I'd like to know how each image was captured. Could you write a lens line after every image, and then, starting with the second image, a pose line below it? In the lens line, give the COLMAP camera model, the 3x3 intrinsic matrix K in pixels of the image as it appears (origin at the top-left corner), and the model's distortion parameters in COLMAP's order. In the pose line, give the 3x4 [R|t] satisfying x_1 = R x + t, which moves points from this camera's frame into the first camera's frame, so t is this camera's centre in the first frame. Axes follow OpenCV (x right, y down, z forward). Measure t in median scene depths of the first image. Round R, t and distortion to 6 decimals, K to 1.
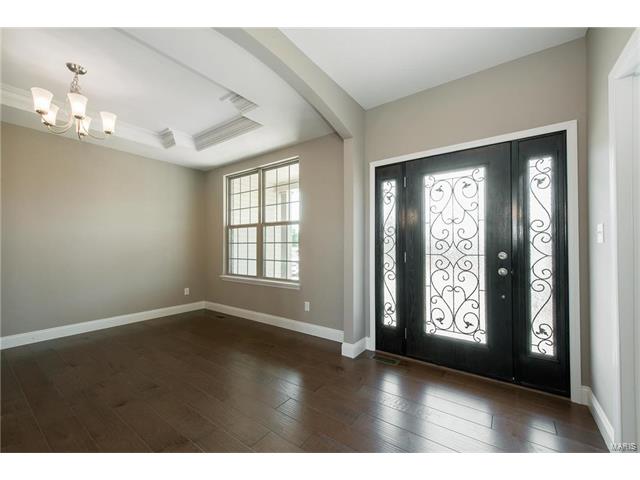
lens RADIAL K [[252.7, 0, 331.2], [0, 252.7, 238.5], [0, 0, 1]] dist [0.010643, -0.001849]
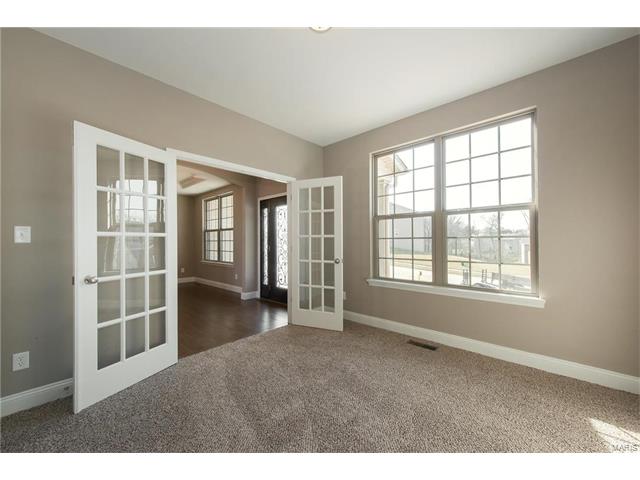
lens RADIAL K [[252.7, 0, 322.3], [0, 252.7, 235.8], [0, 0, 1]] dist [0.010643, -0.001849]
pose [[0.990078, -0.004922, -0.140429, 0.980873], [0.005085, 0.999987, 0.000802, -0.022158], [0.140424, -0.001508, 0.990090, -0.873745]]
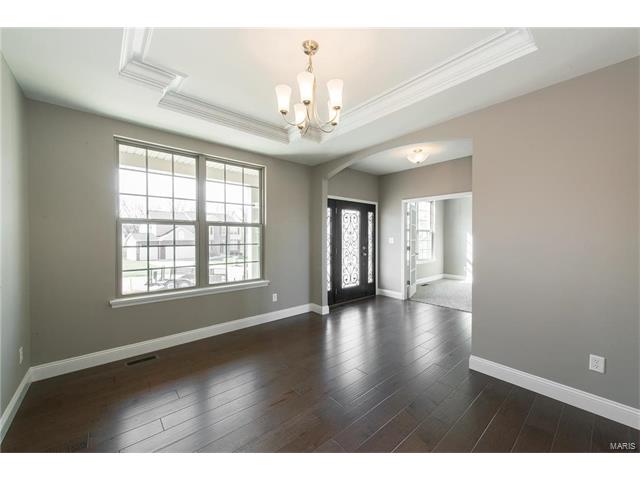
lens RADIAL K [[252.7, 0, 318.2], [0, 252.7, 242.9], [0, 0, 1]] dist [0.010643, -0.001849]
pose [[0.262711, -0.006108, 0.964855, -1.562715], [-0.009997, 0.999909, 0.009052, -0.001372], [-0.964823, -0.012024, 0.262626, 0.647937]]
